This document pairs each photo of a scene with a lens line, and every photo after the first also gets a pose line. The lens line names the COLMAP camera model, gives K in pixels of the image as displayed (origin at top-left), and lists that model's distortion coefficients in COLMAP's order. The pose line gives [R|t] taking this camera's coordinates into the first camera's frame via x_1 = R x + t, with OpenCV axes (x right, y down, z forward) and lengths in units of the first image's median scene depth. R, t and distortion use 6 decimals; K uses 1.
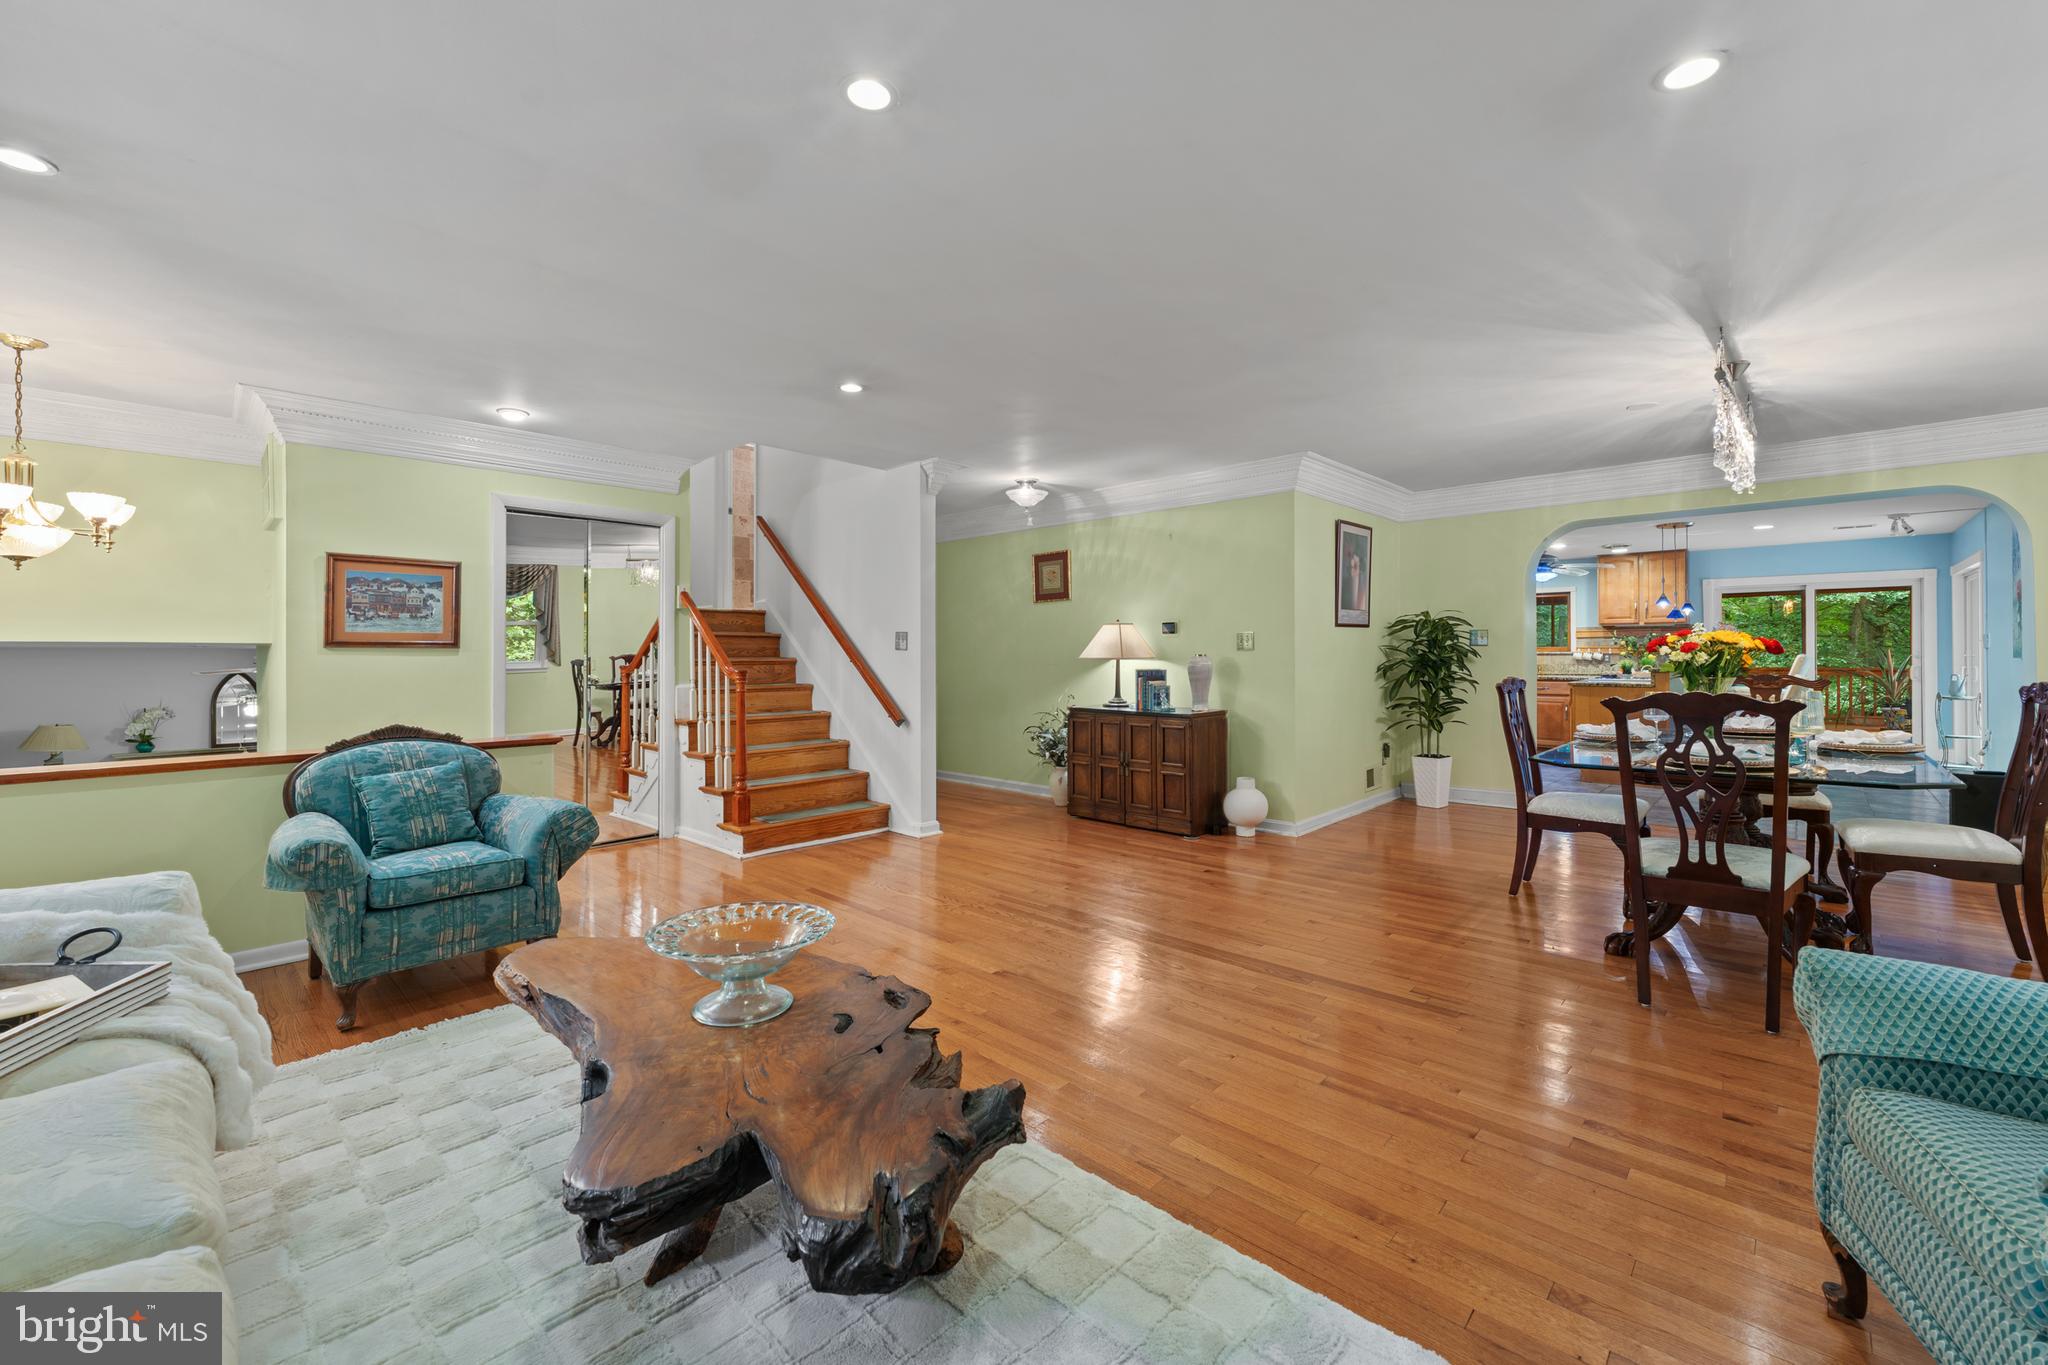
lens RADIAL K [[832.5, 0, 1022.6], [0, 832.5, 651.0], [0, 0, 1]] dist [0.000222, -0.000145]
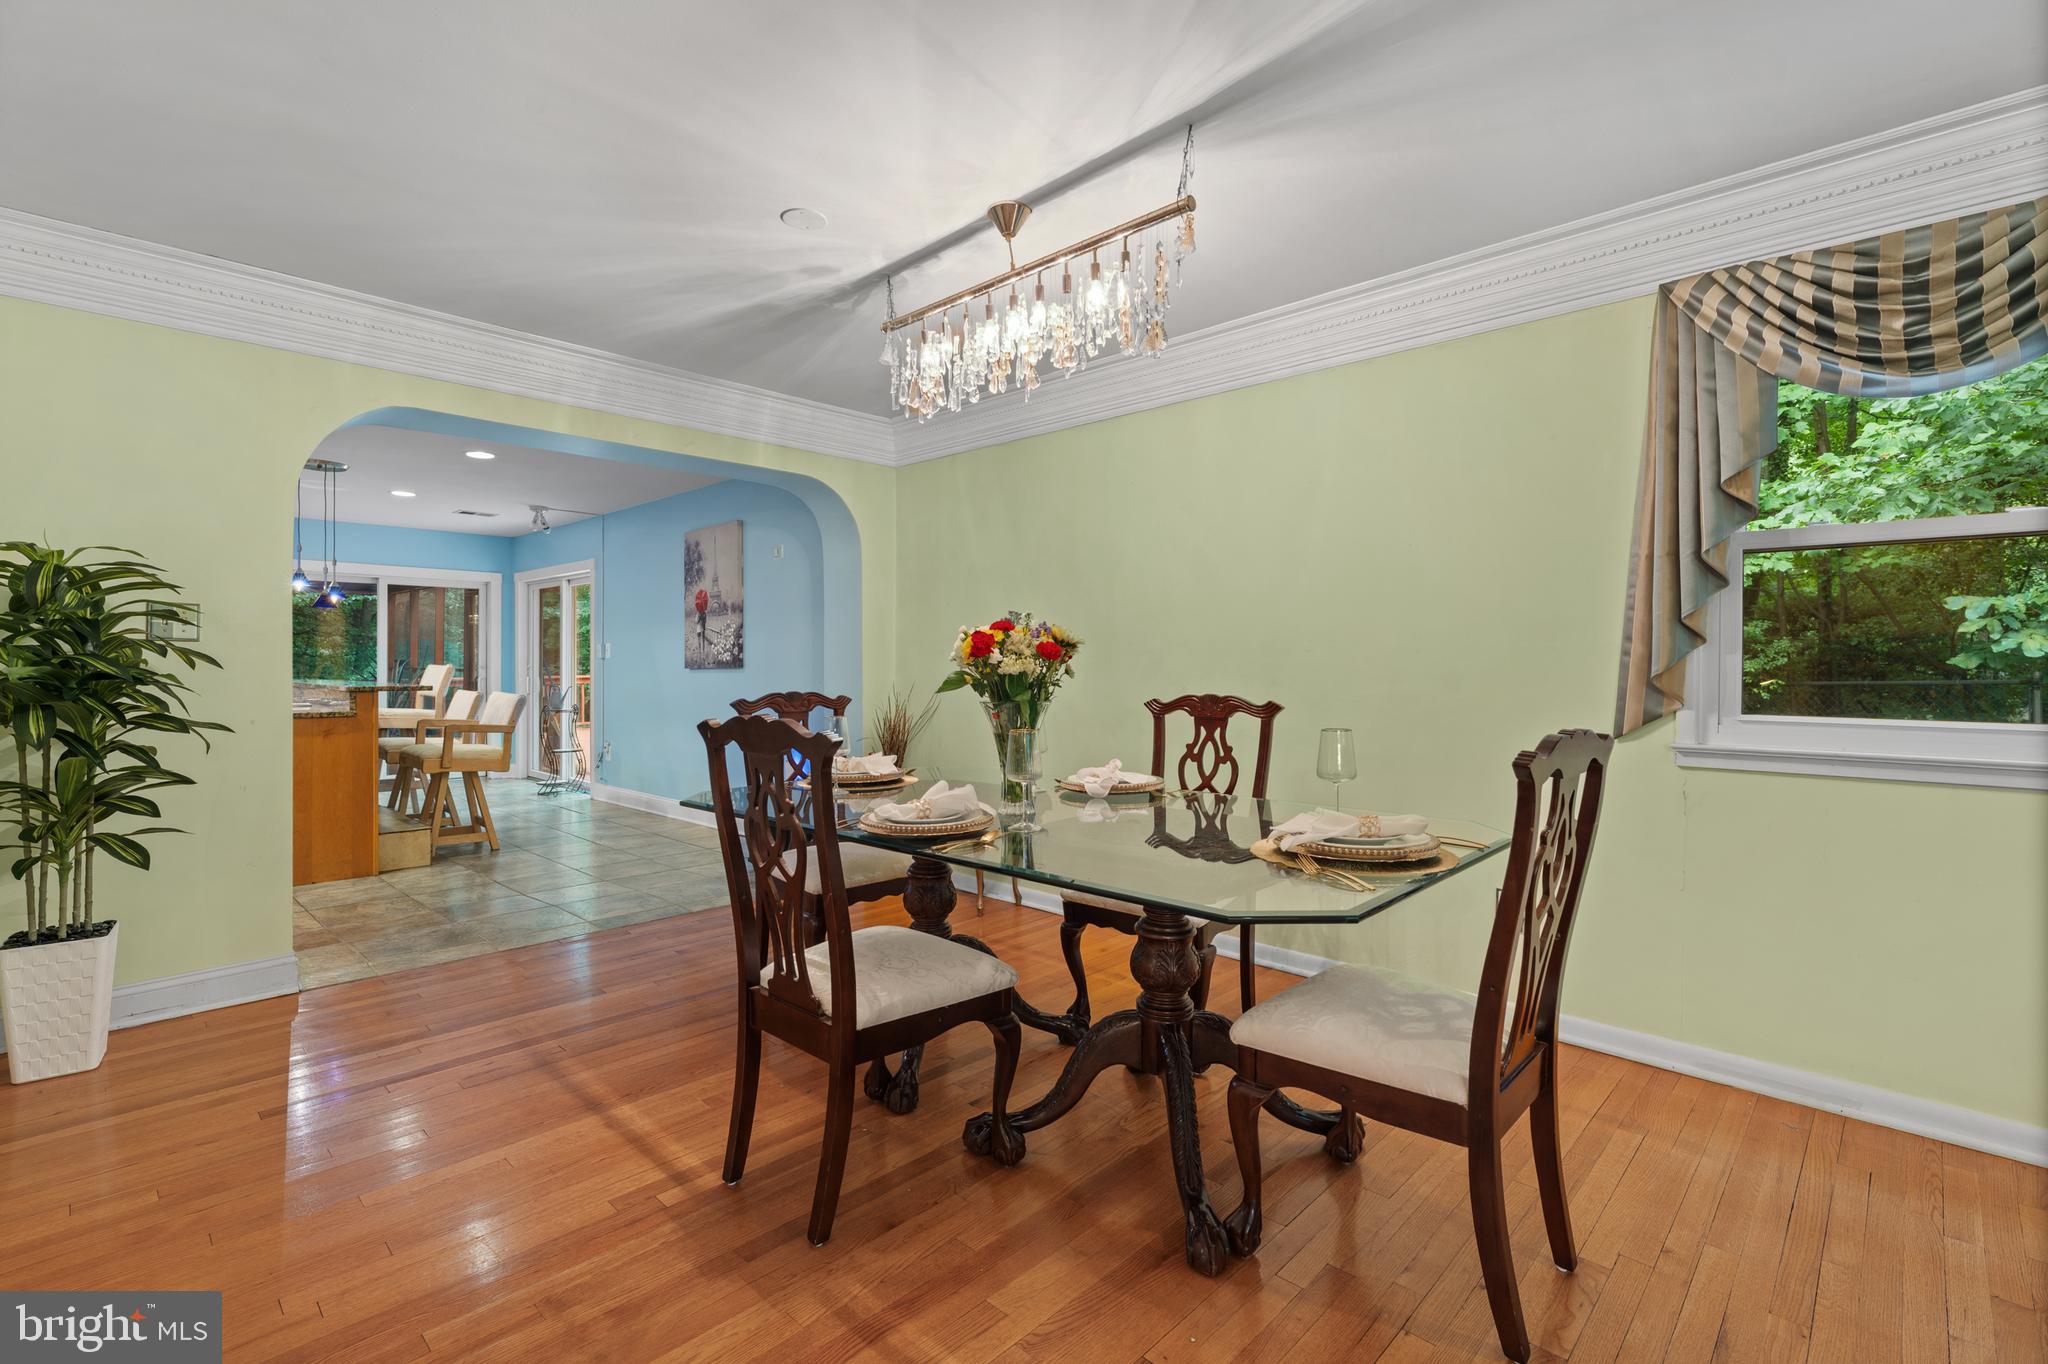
lens RADIAL K [[926.3, 0, 1017.6], [0, 926.3, 667.3], [0, 0, 1]] dist [-0.002379, 0.000529]
pose [[0.010835, 0.001266, 0.999940, 0.118305], [-0.008229, 0.999965, -0.001177, 0.006879], [-0.999907, -0.008216, 0.010845, 0.818125]]
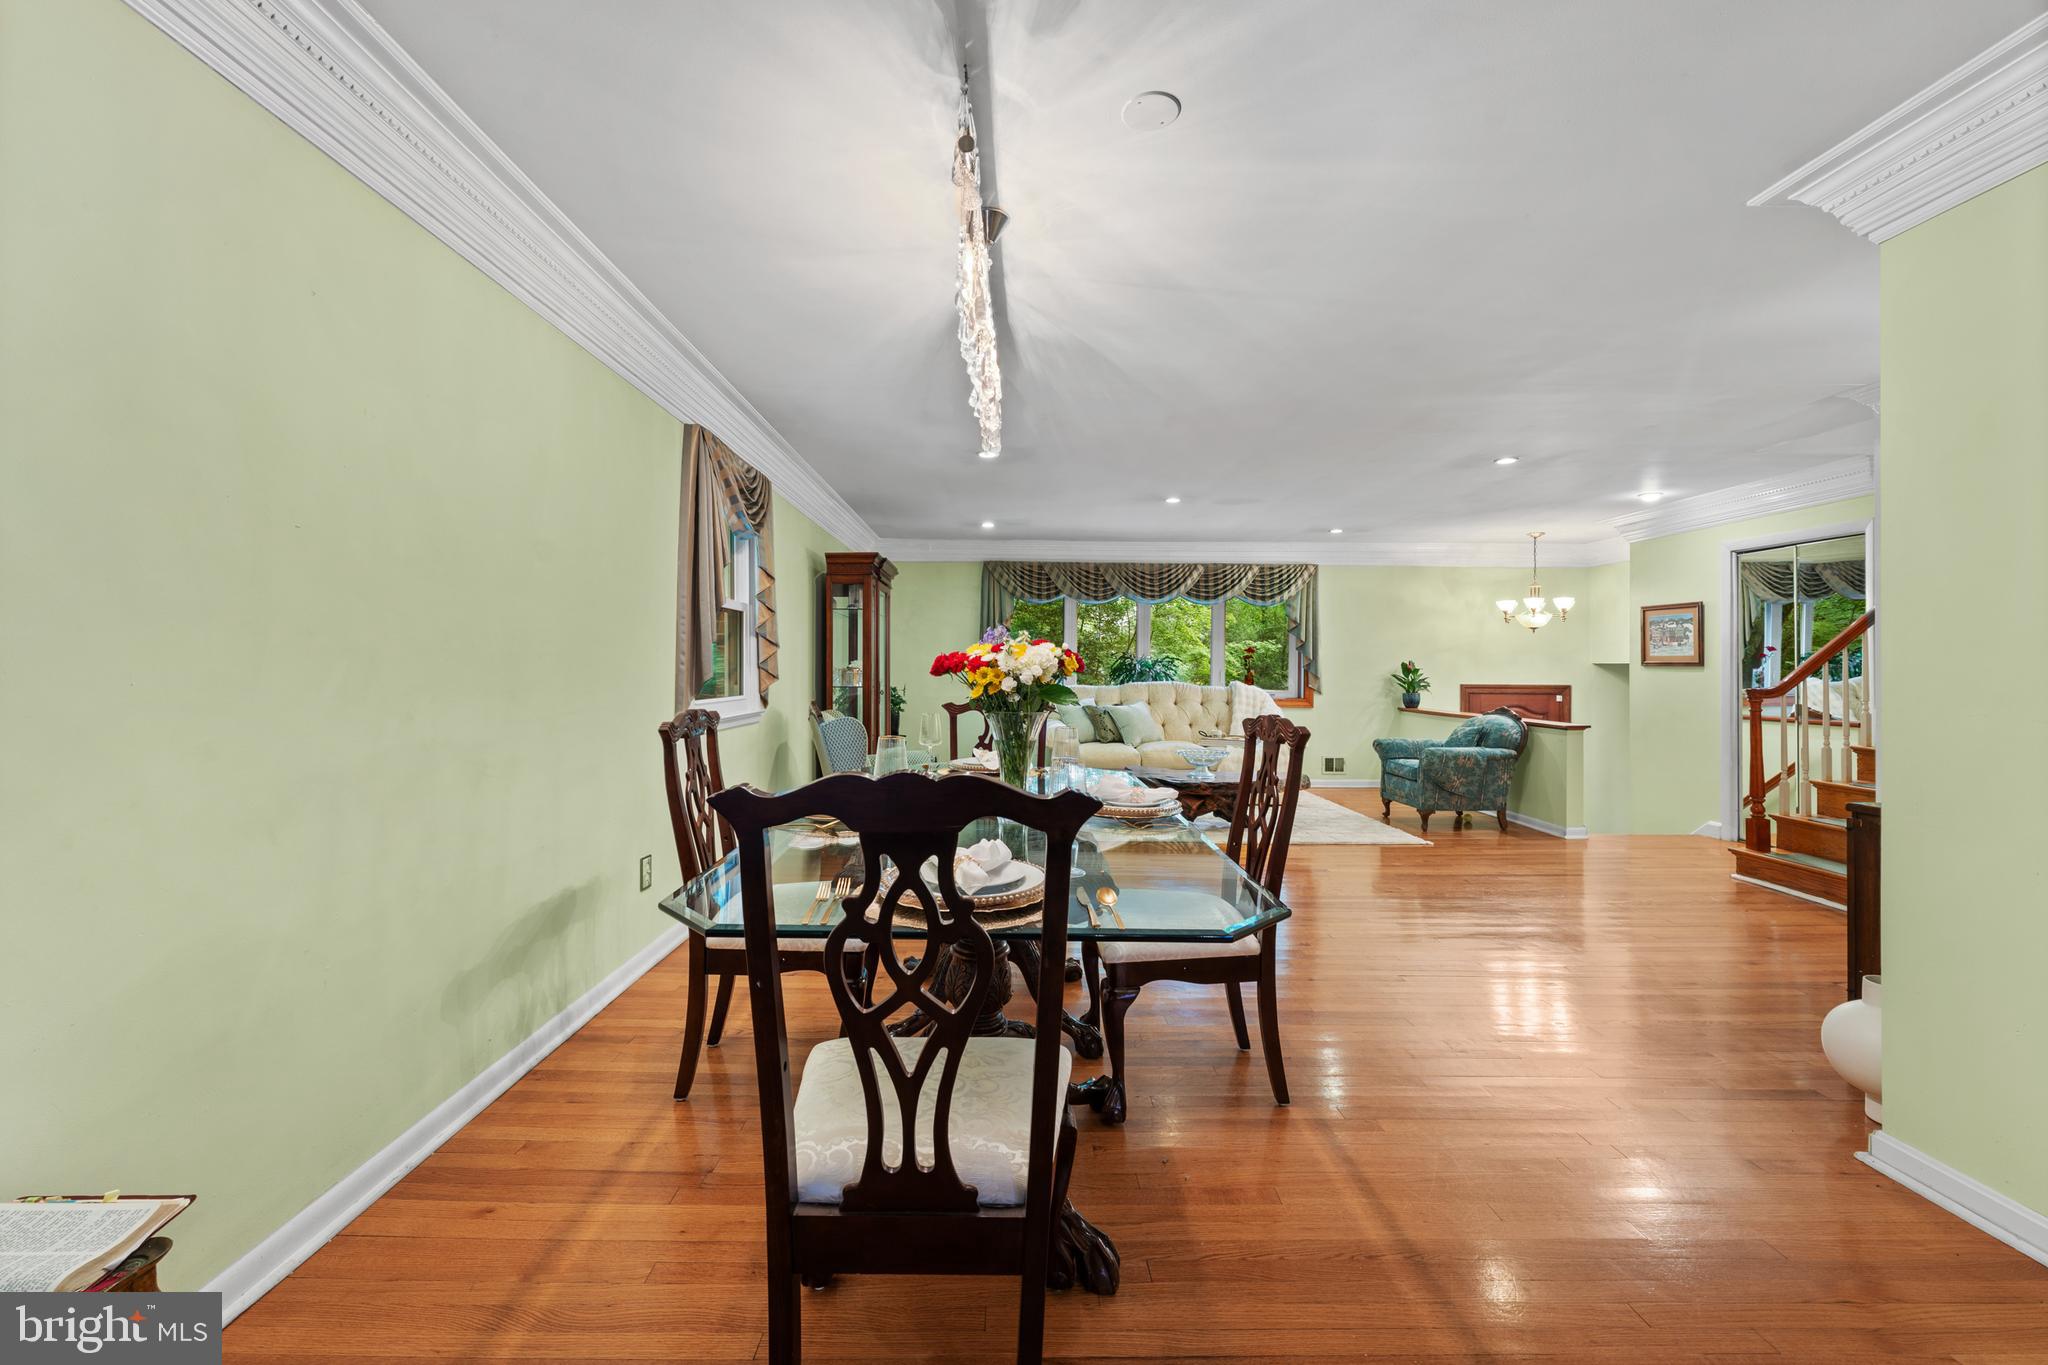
lens RADIAL K [[820.9, 0, 1017.3], [0, 820.9, 665.3], [0, 0, 1]] dist [-0.000321, -0.000194]
pose [[-0.718657, -0.001070, -0.695364, 1.055838], [0.000281, 0.999998, -0.001829, -0.003021], [0.695364, -0.001510, -0.718656, 1.217616]]
